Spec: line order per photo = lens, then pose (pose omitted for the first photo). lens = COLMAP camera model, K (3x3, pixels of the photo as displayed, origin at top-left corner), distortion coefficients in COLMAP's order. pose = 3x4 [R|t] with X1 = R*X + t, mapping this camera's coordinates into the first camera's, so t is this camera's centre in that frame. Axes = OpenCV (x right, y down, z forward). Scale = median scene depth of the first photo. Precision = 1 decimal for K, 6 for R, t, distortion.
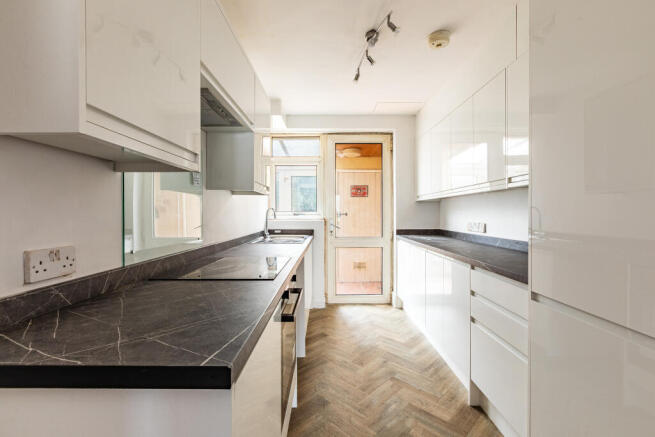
lens RADIAL K [[299.1, 0, 327.5], [0, 299.1, 218.5], [0, 0, 1]] dist [0.001130, 0.000045]
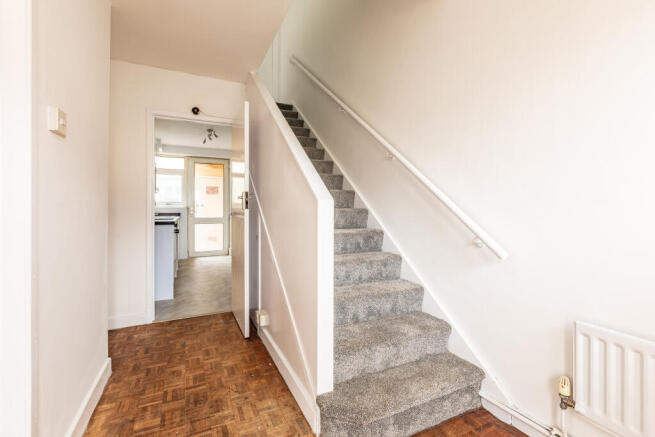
lens RADIAL K [[299.1, 0, 327.5], [0, 299.1, 218.5], [0, 0, 1]] dist [0.001130, 0.000045]
pose [[0.904494, 0.002444, 0.426480, -0.012982], [-0.009724, 0.999842, 0.014894, 0.033137], [-0.426376, -0.017619, 0.904374, -0.883729]]
